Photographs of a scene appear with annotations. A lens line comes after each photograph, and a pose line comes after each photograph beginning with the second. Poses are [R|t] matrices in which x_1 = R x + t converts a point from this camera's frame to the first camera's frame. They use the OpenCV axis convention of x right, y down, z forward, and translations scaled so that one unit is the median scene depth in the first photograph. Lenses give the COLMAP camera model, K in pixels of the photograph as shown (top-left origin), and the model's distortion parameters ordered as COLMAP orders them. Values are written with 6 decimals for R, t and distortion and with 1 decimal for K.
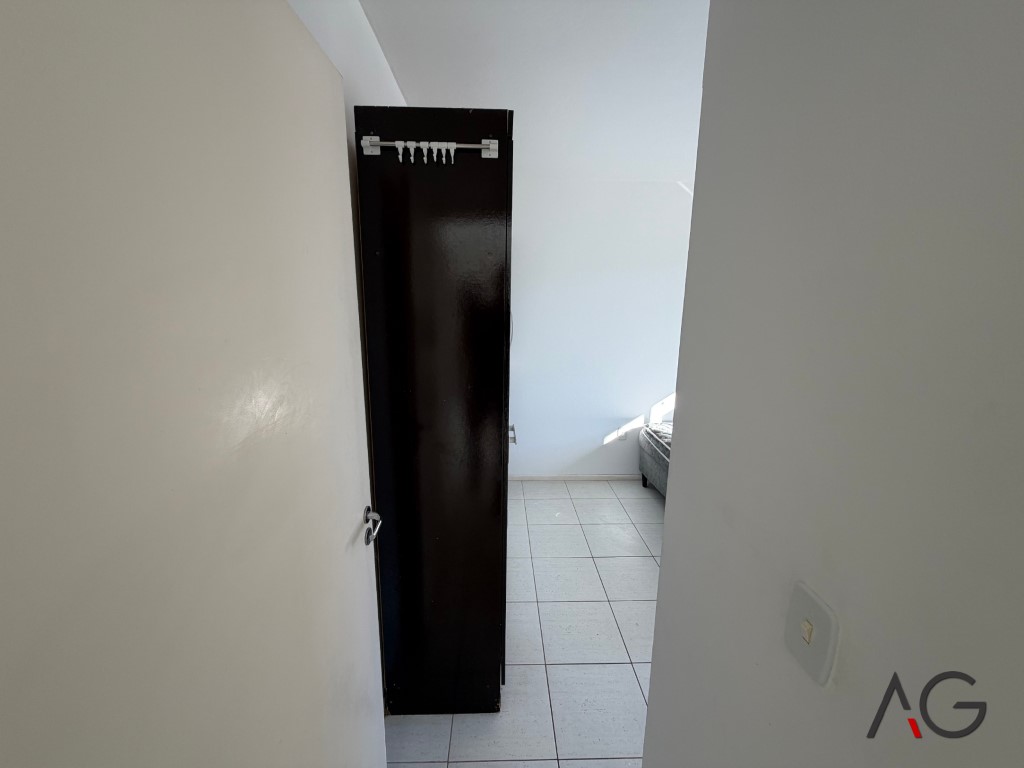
lens RADIAL K [[409.4, 0, 512.0], [0, 409.4, 384.0], [0, 0, 1]] dist [-0.000446, 0.000198]
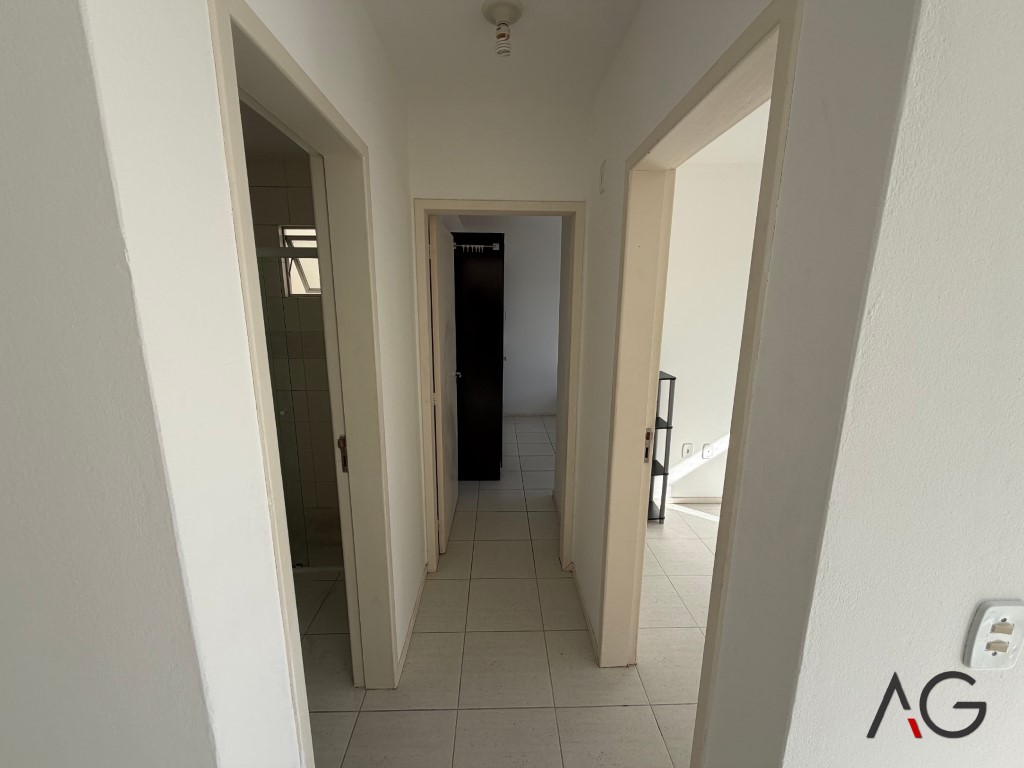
lens RADIAL K [[409.4, 0, 512.0], [0, 409.4, 384.0], [0, 0, 1]] dist [-0.000446, 0.000198]
pose [[0.999972, -0.003326, -0.006647, 0.067629], [0.003202, 0.999822, -0.018597, 0.387935], [0.006707, 0.018575, 0.999805, -1.682163]]
